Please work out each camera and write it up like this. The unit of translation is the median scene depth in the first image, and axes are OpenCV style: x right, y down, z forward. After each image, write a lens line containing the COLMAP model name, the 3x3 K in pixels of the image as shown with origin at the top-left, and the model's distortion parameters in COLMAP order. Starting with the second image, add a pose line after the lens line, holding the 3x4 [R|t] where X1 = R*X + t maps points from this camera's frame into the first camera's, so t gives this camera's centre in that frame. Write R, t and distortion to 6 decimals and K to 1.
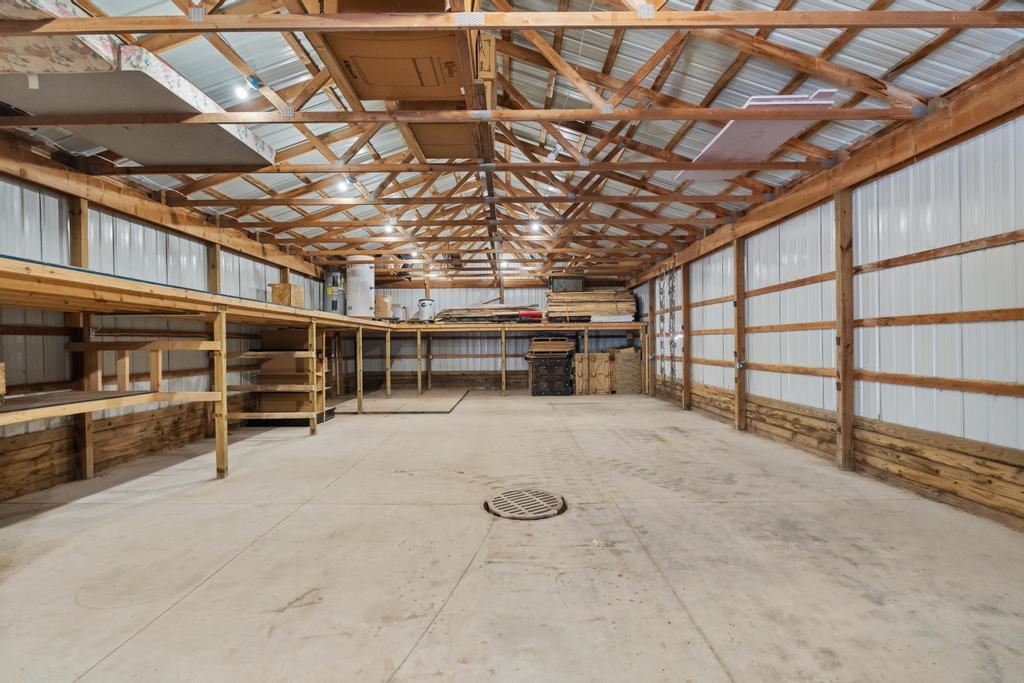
lens RADIAL K [[454.9, 0, 516.0], [0, 454.9, 344.4], [0, 0, 1]] dist [-0.001285, 0.000914]
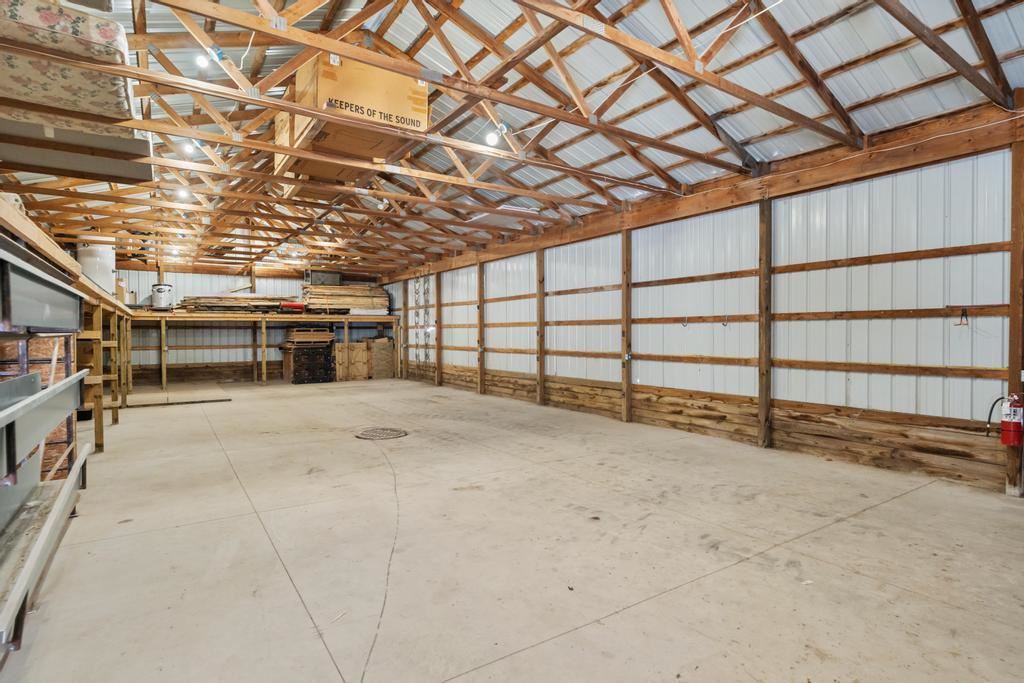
lens RADIAL K [[523.7, 0, 511.7], [0, 523.7, 339.2], [0, 0, 1]] dist [-0.002268, -0.000099]
pose [[0.832645, -0.002265, 0.553803, -0.278185], [-0.002144, 0.999971, 0.007313, 0.000665], [-0.553803, -0.007277, 0.832616, -0.353761]]
